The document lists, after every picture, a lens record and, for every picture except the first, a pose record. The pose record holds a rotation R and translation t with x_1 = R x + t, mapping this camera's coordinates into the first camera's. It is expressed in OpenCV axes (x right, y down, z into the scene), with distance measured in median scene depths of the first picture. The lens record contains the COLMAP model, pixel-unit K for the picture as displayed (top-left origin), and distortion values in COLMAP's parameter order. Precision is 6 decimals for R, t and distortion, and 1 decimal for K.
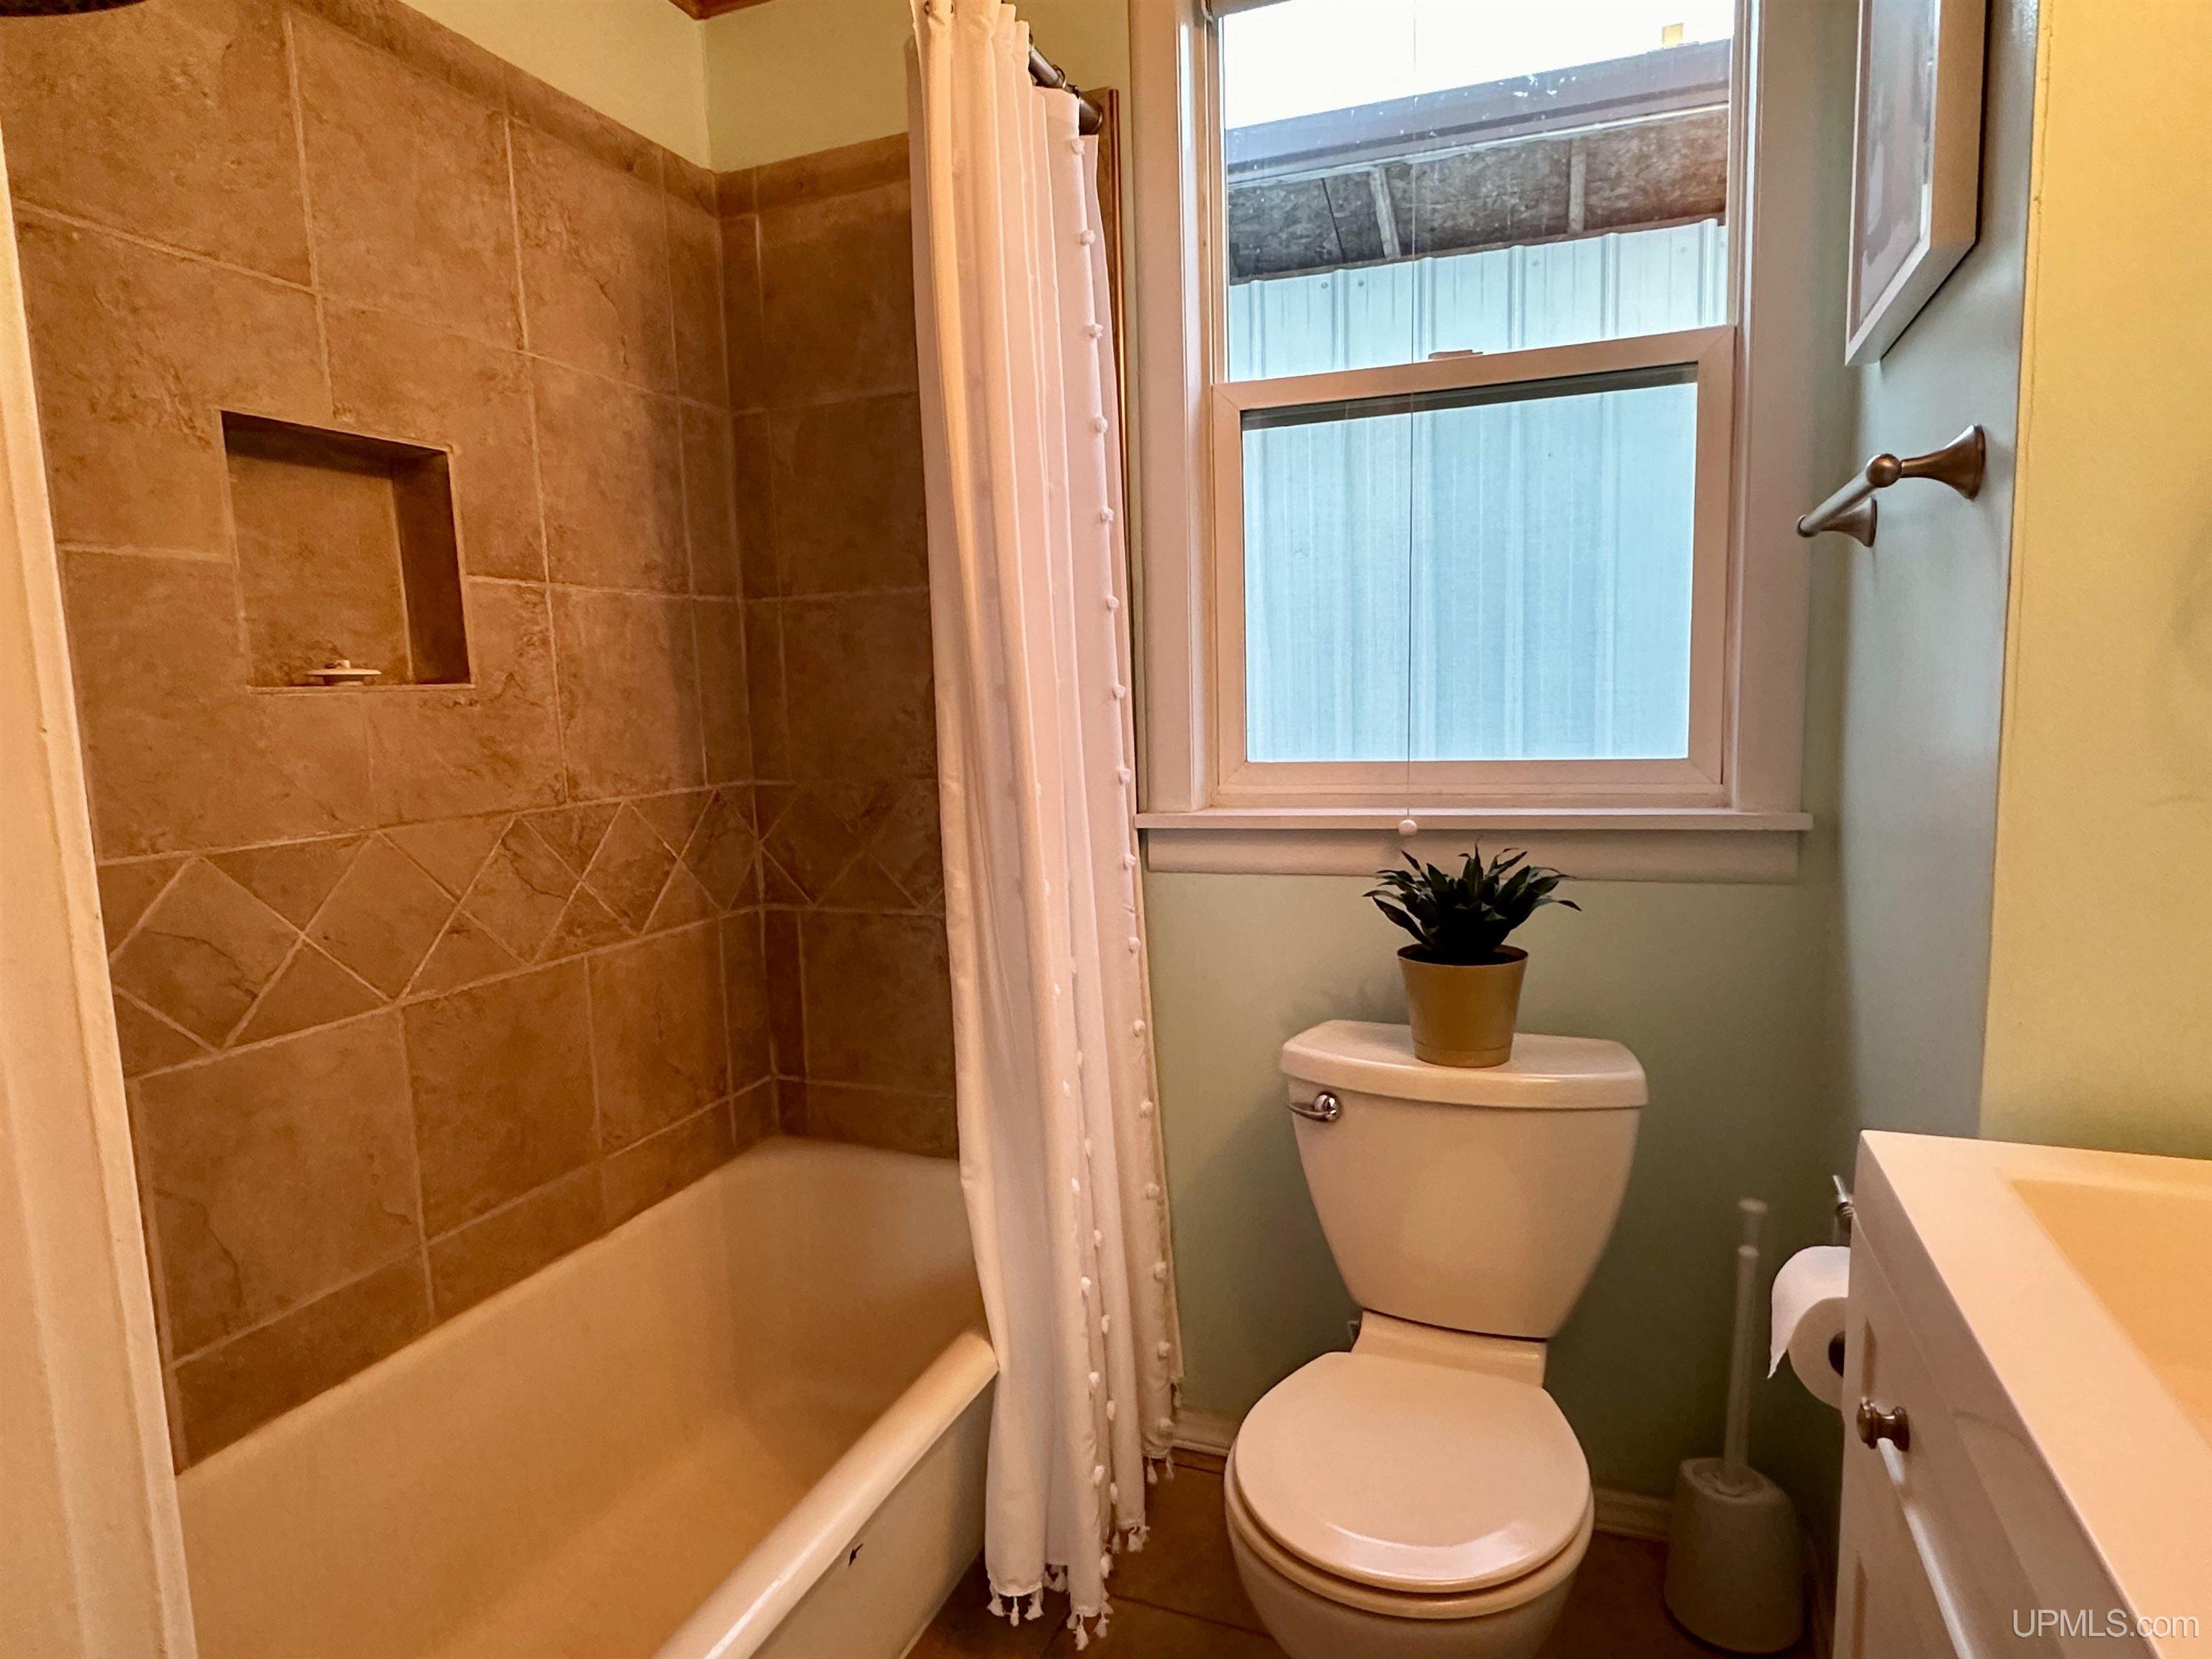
lens RADIAL K [[1306.7, 0, 1111.6], [0, 1306.7, 851.6], [0, 0, 1]] dist [0.000355, -0.000729]
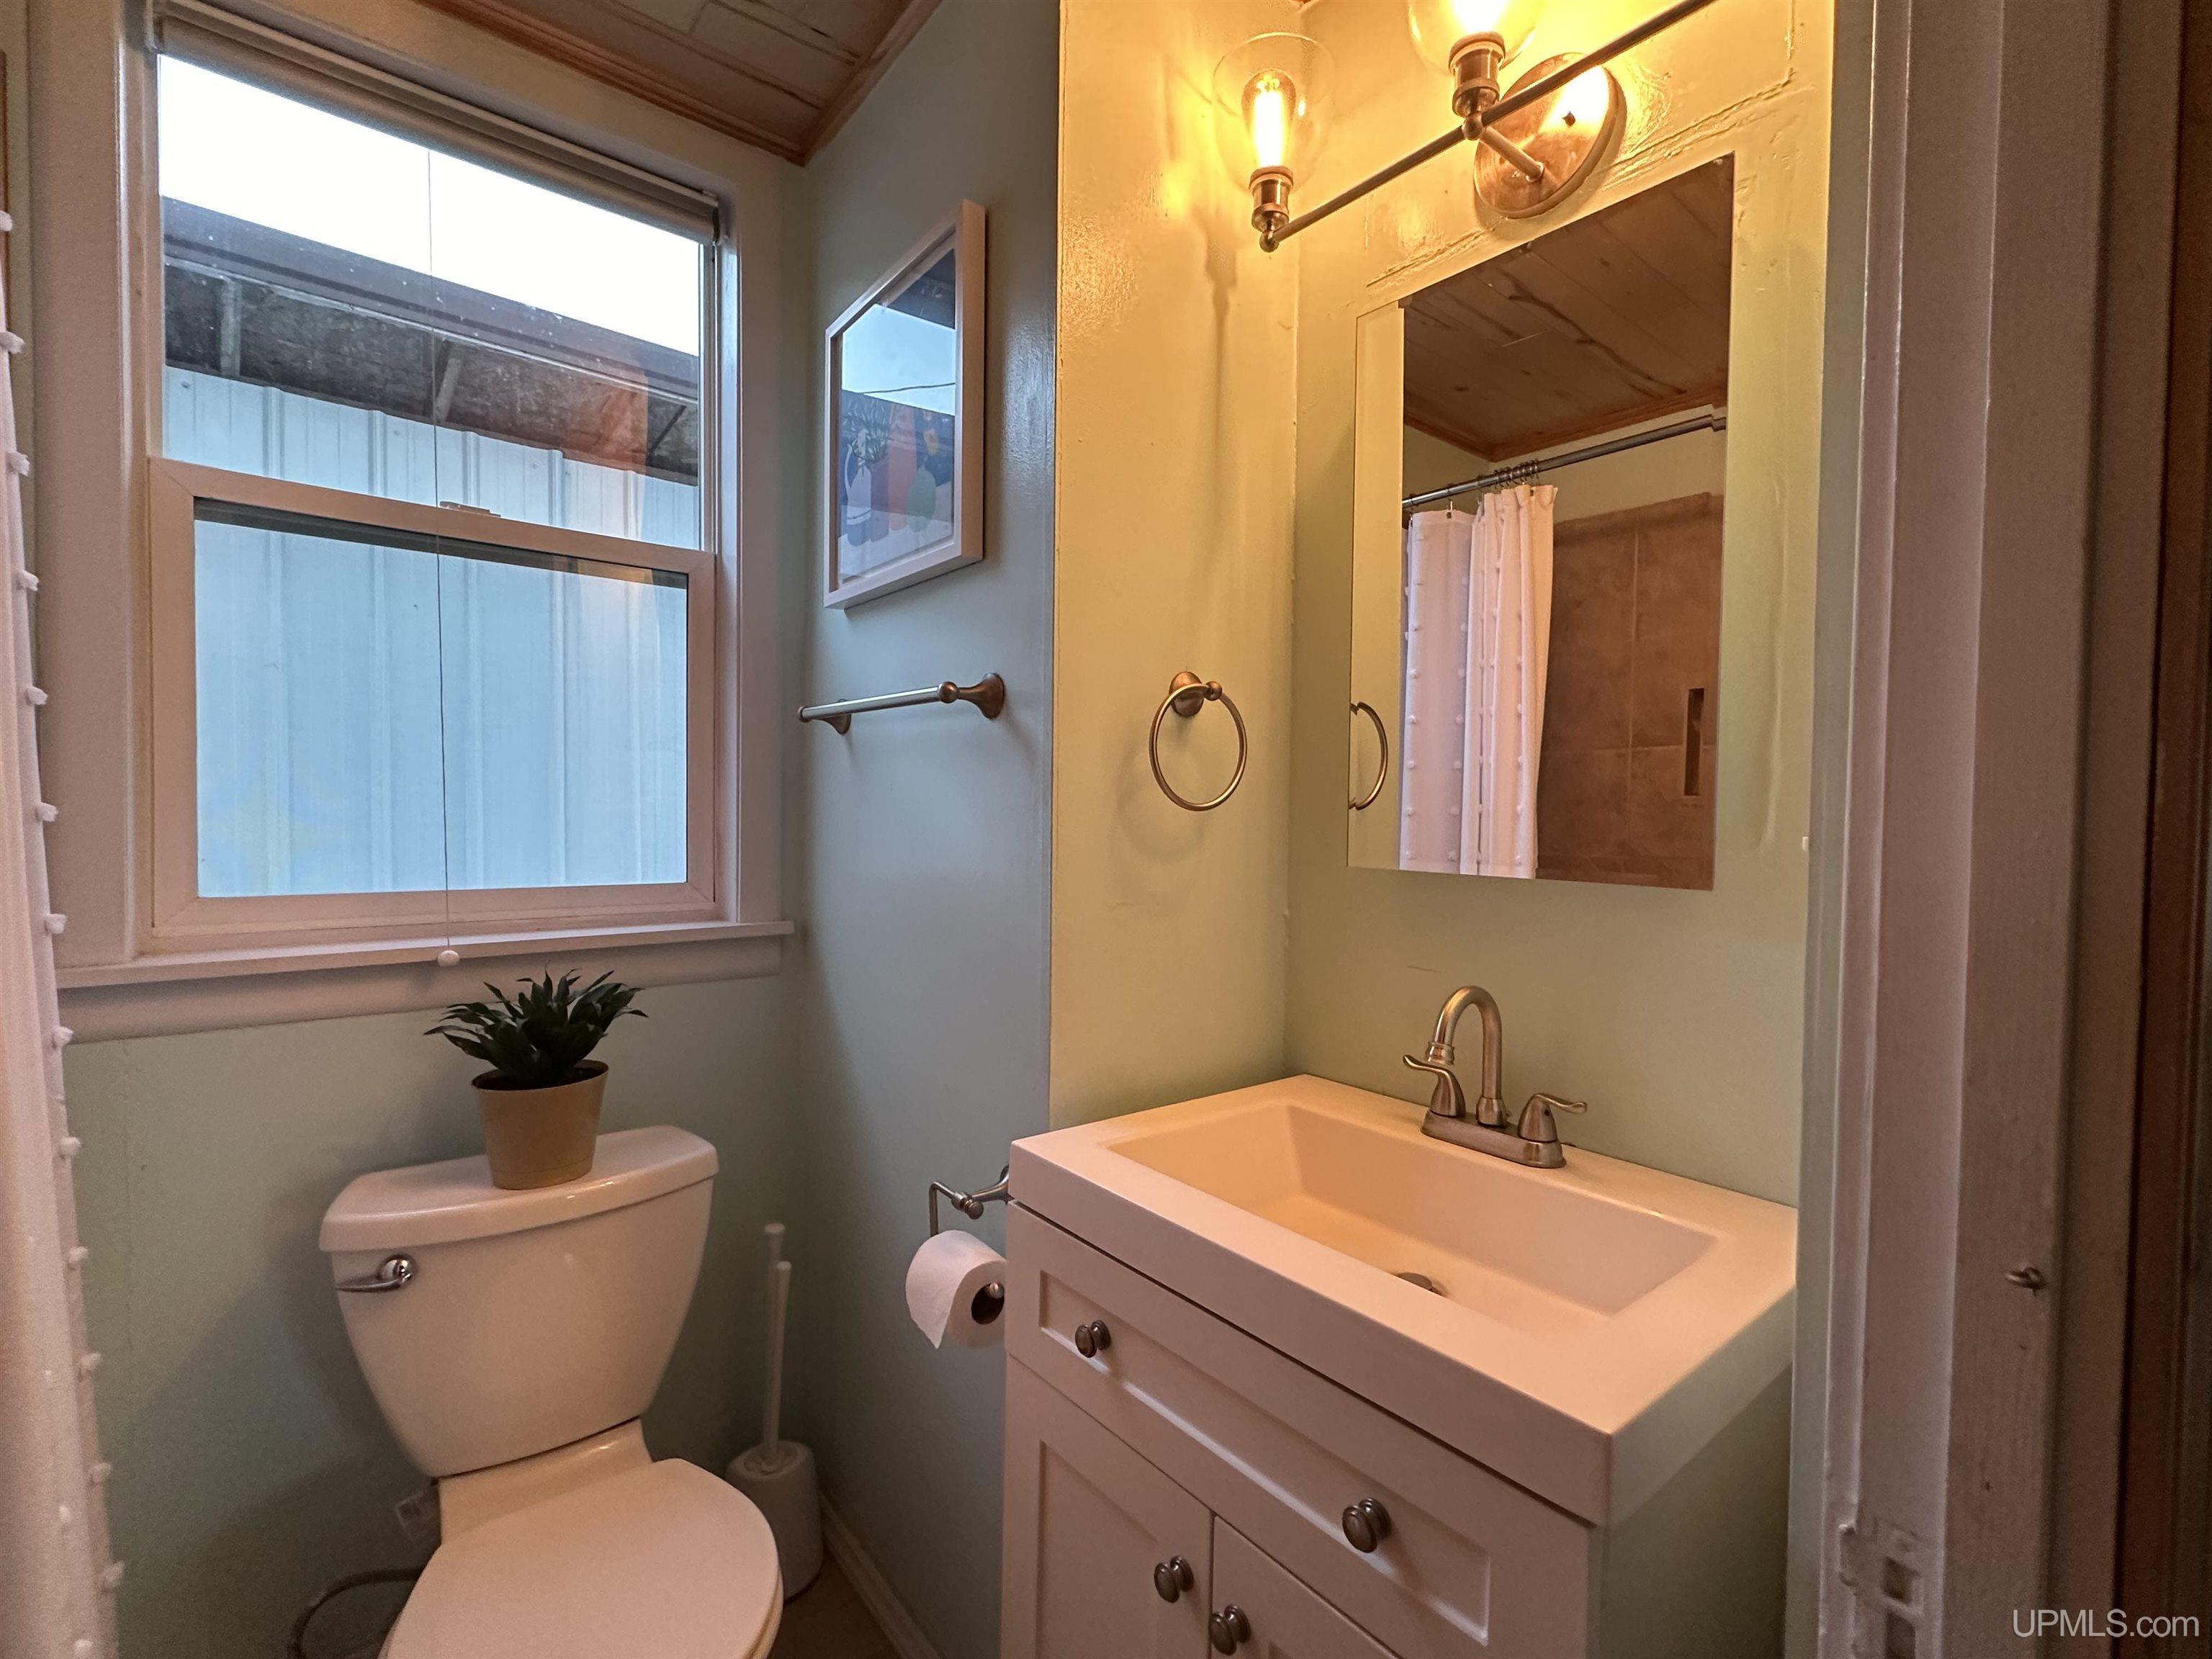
lens RADIAL K [[1002.3, 0, 1107.2], [0, 1002.3, 834.8], [0, 0, 1]] dist [-0.000688, -0.000536]
pose [[0.490094, 0.015930, 0.871524, -0.202658], [0.078069, 0.995013, -0.062089, -0.026645], [-0.868166, 0.098469, 0.486406, 0.189459]]
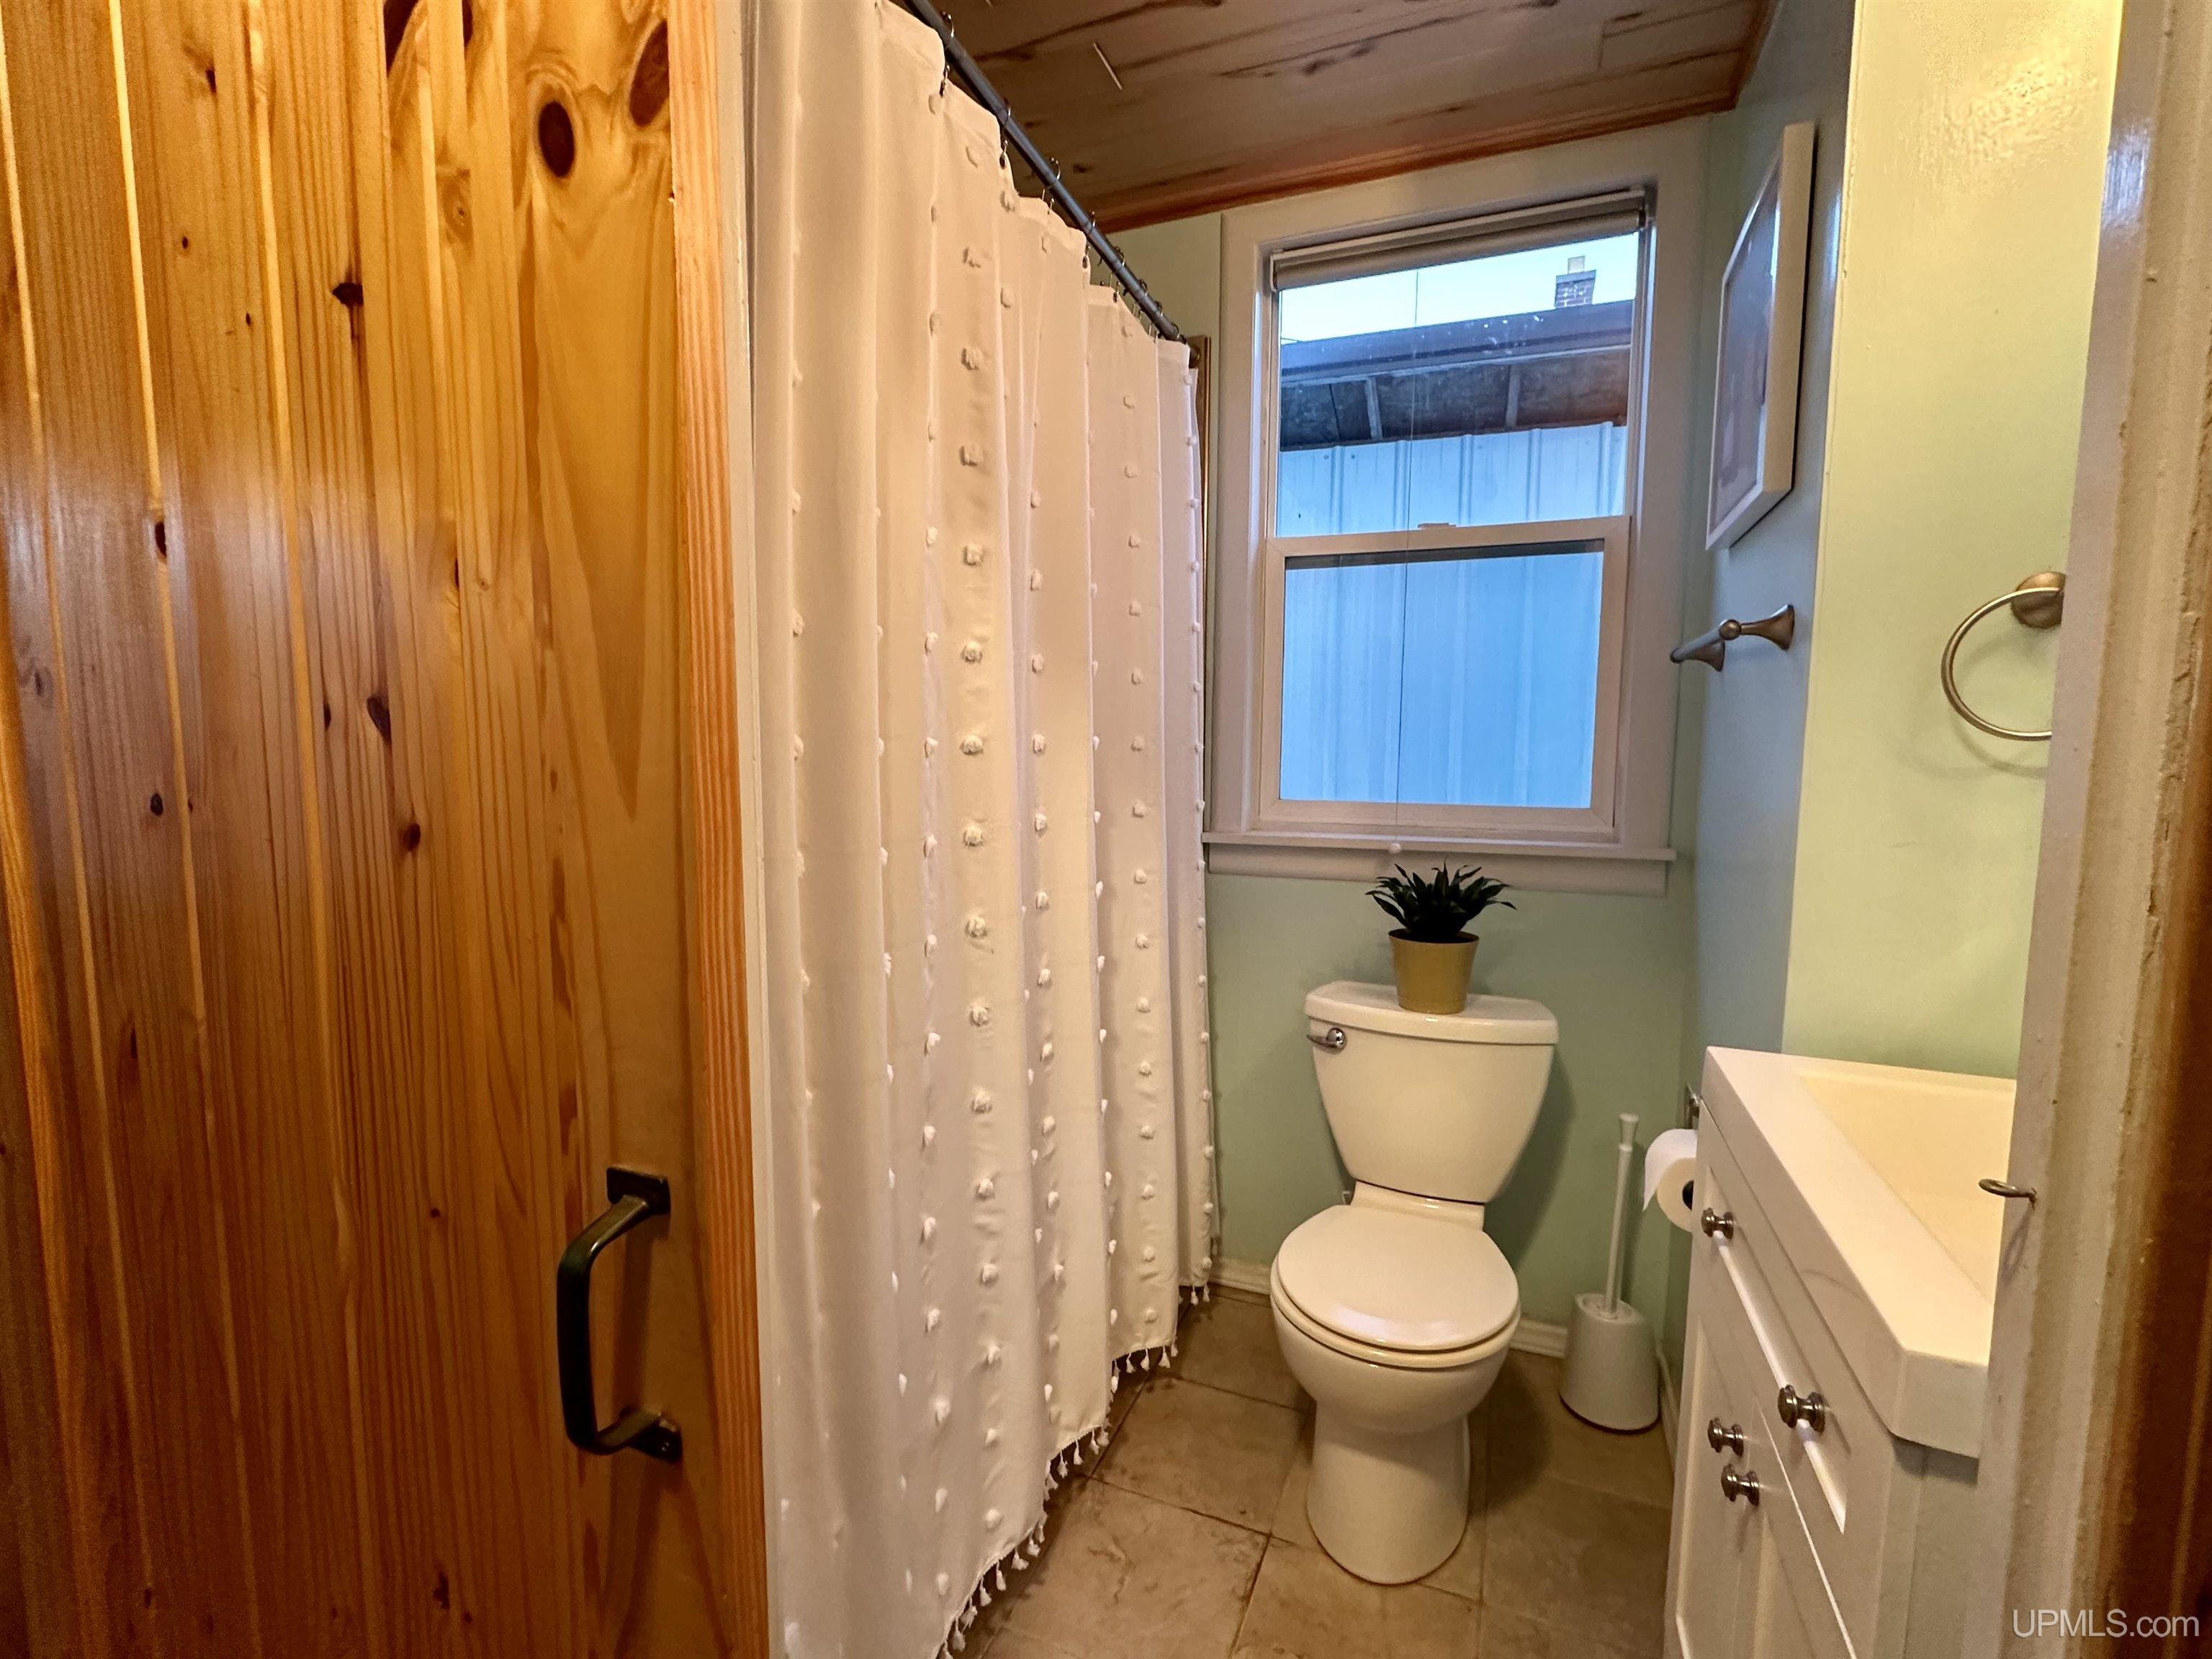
lens RADIAL K [[1029.8, 0, 1106.1], [0, 1029.8, 834.5], [0, 0, 1]] dist [-0.001114, -0.000258]
pose [[0.999243, 0.038302, -0.006783, -0.089136], [-0.038483, 0.998842, -0.028887, 0.011527], [0.005668, 0.029126, 0.999560, -0.147558]]
